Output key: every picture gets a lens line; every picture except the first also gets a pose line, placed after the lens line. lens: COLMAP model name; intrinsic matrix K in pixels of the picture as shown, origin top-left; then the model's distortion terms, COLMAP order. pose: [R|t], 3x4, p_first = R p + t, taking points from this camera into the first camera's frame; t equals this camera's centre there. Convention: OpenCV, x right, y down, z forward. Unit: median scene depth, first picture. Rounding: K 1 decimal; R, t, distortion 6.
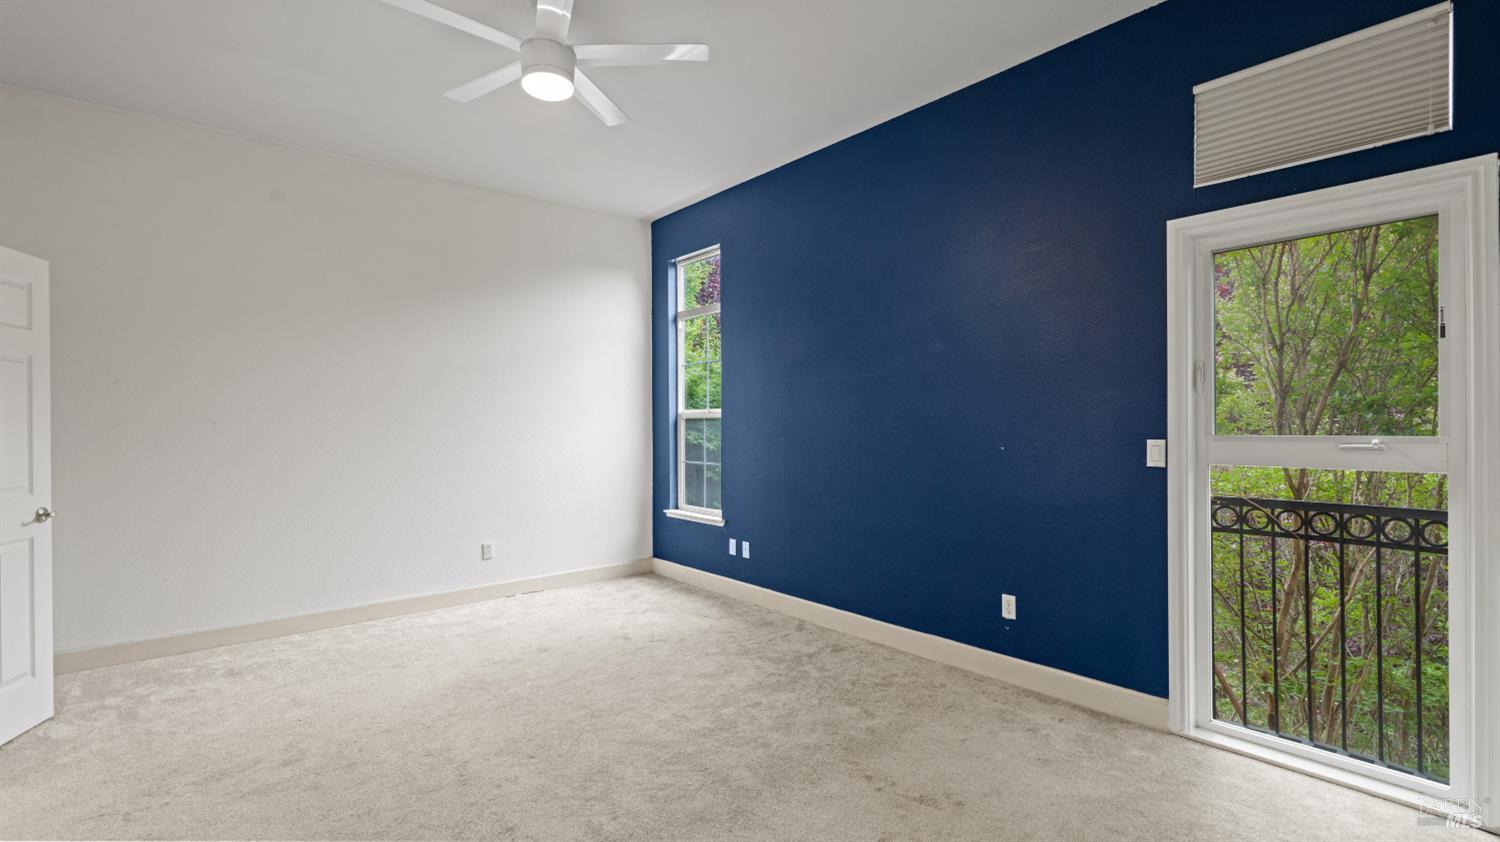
lens RADIAL K [[699.7, 0, 751.3], [0, 699.7, 418.0], [0, 0, 1]] dist [-0.022744, 0.003115]
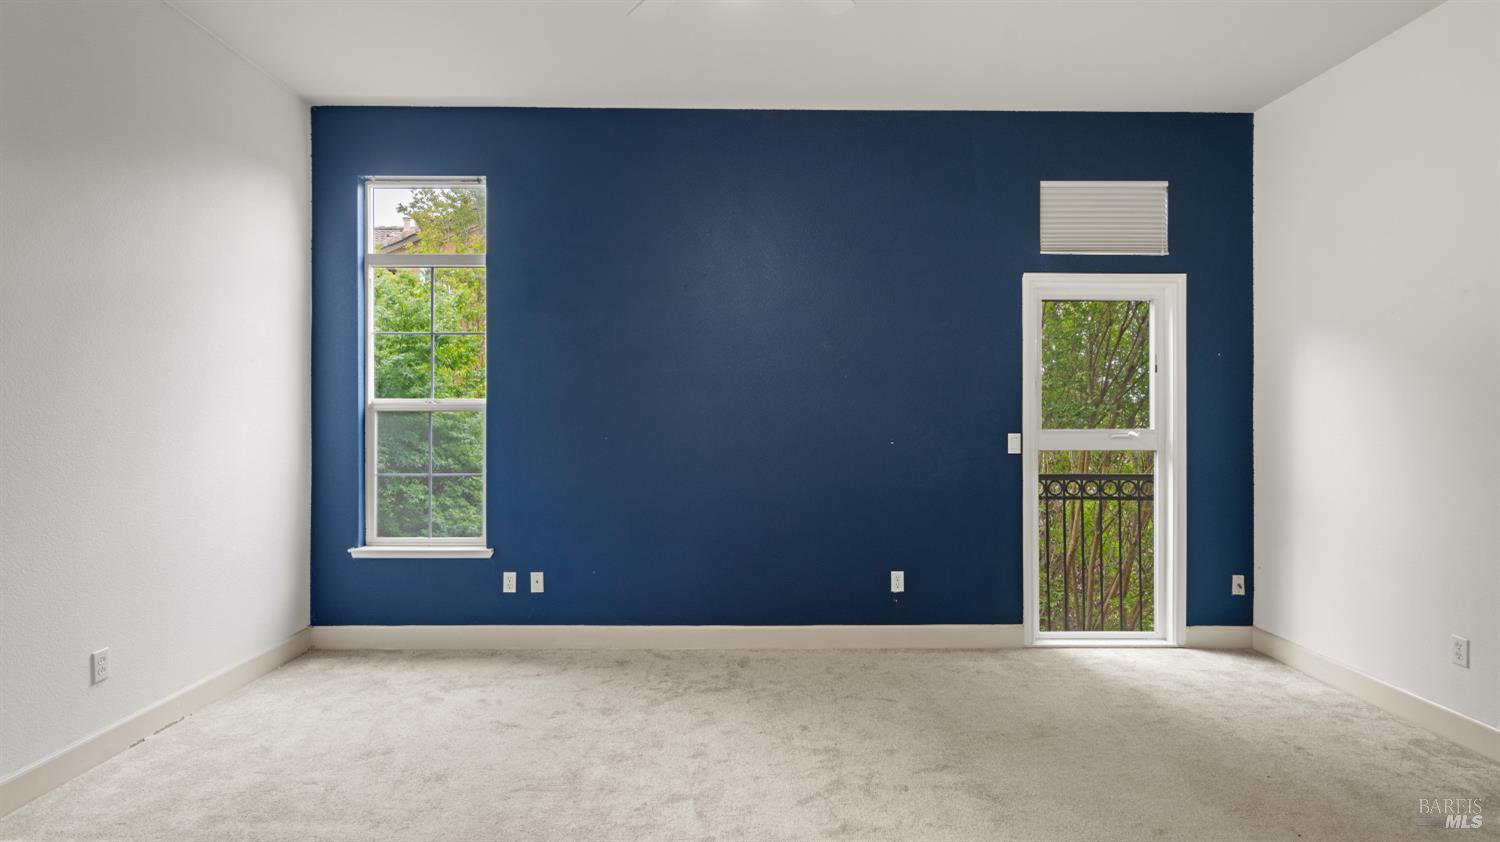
lens RADIAL K [[773.0, 0, 785.1], [0, 773.0, 417.6], [0, 0, 1]] dist [-0.007549, 0.001303]
pose [[0.608272, 0.010395, 0.793660, -0.678710], [-0.010644, 0.999931, -0.004938, 0.009208], [-0.793657, -0.005444, 0.608341, 0.340174]]
